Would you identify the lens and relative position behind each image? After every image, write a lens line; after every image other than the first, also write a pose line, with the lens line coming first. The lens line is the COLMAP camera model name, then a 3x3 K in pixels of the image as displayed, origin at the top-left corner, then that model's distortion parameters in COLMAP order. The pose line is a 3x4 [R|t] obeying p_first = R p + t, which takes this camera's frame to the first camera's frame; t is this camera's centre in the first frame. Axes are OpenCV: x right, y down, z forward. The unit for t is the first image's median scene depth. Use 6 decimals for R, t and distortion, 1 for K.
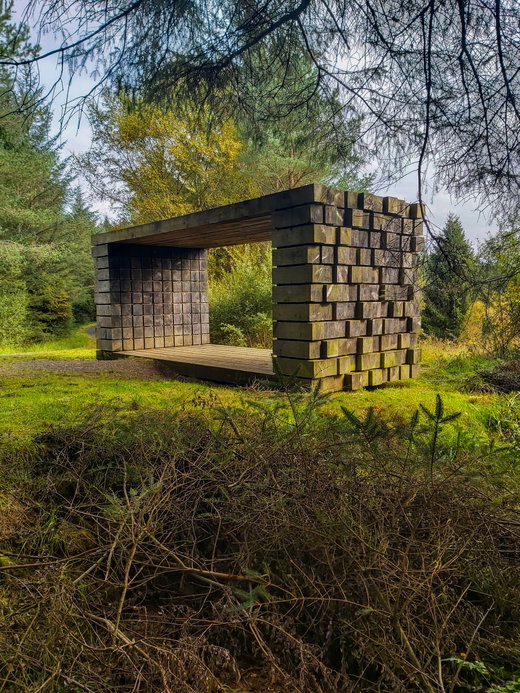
lens RADIAL K [[522.2, 0, 260.0], [0, 522.2, 346.5], [0, 0, 1]] dist [0.117303, -0.235567]
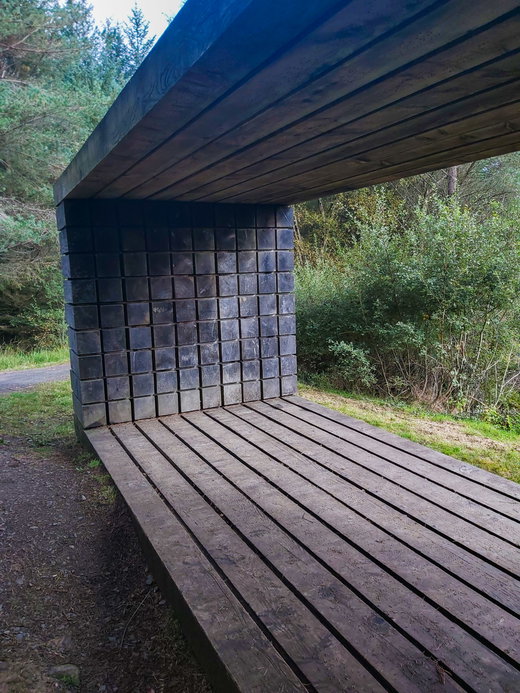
lens RADIAL K [[522.2, 0, 260.0], [0, 522.2, 346.5], [0, 0, 1]] dist [0.117303, -0.235567]
pose [[0.968002, 0.022205, -0.249958, -0.006308], [-0.006126, 0.997872, 0.064920, -0.088914], [0.250868, -0.061311, 0.966078, 0.531004]]
